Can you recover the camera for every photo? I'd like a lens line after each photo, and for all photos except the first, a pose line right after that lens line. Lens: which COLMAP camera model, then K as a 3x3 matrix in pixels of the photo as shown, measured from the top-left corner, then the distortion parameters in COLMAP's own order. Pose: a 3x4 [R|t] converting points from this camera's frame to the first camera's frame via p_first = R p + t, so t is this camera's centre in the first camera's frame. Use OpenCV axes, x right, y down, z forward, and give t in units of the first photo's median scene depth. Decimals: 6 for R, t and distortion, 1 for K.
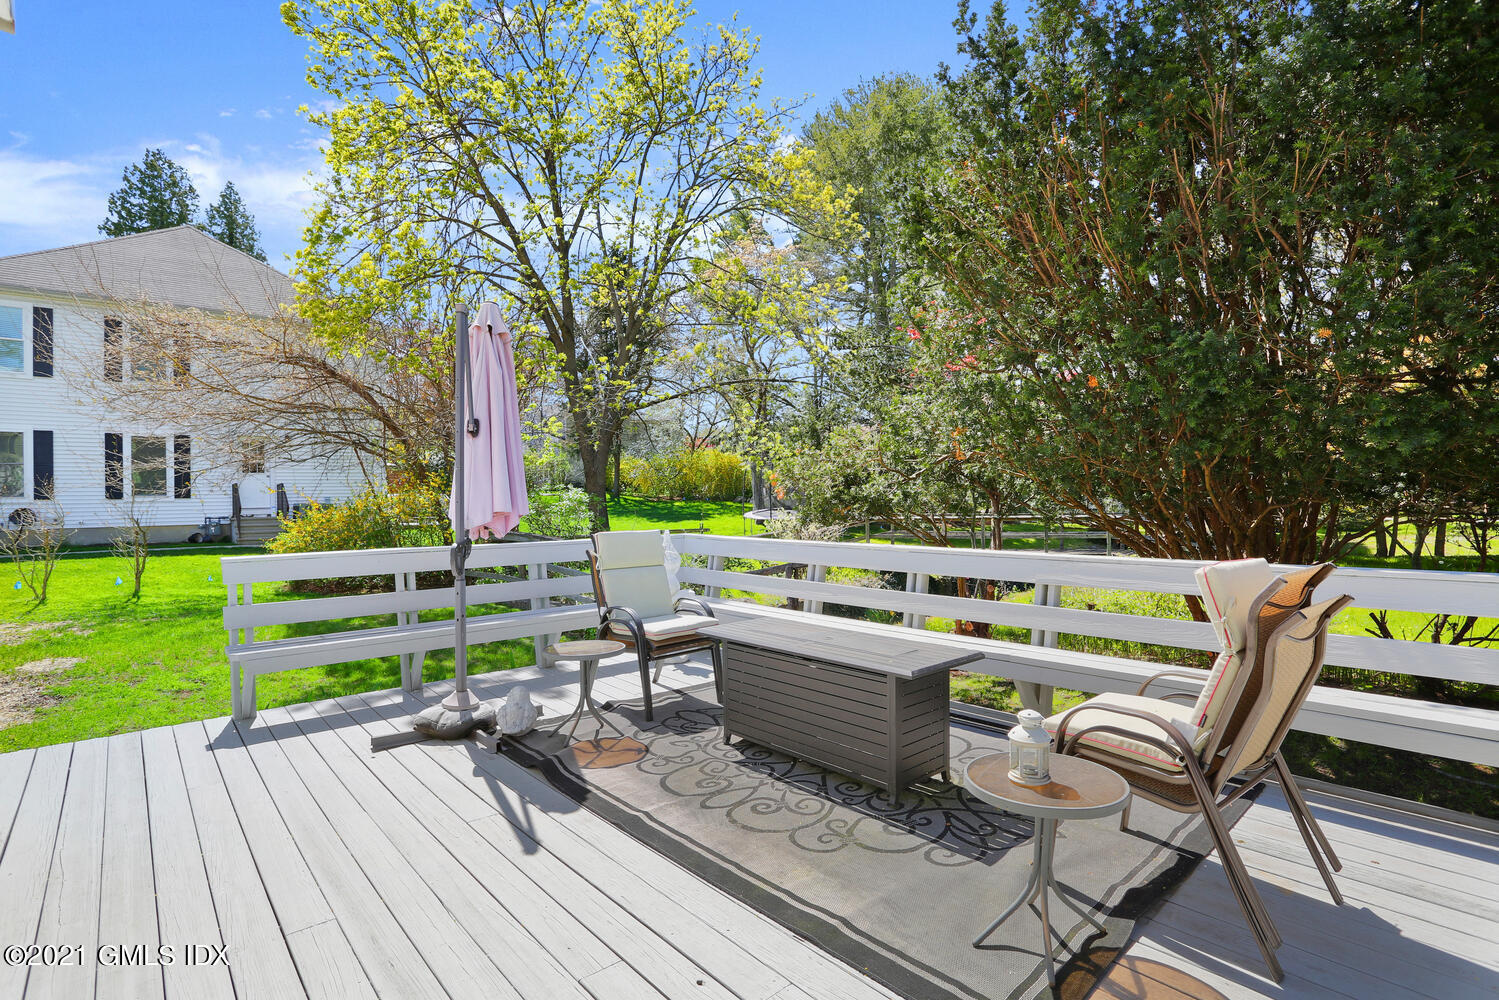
lens RADIAL K [[731.9, 0, 756.1], [0, 731.9, 496.6], [0, 0, 1]] dist [-0.060447, 0.020231]
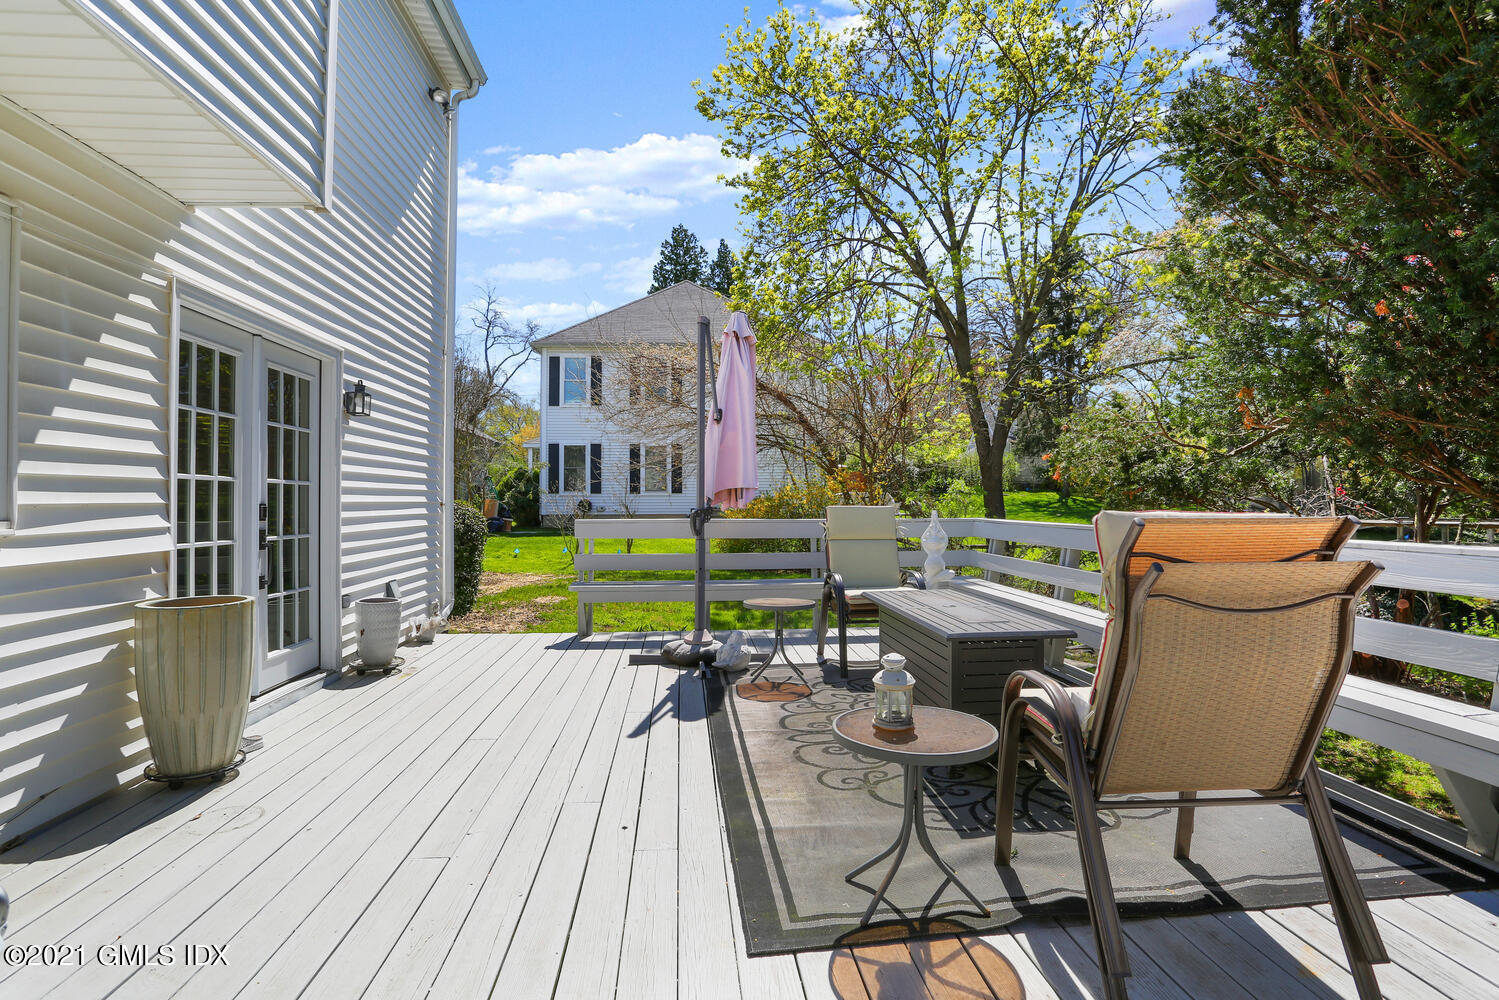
lens RADIAL K [[731.9, 0, 756.1], [0, 731.9, 496.6], [0, 0, 1]] dist [-0.060447, 0.020231]
pose [[0.809669, 0.006003, -0.586857, 0.422739], [-0.008316, 0.999965, -0.001245, 0.044929], [0.586828, 0.005888, 0.809690, 0.047139]]
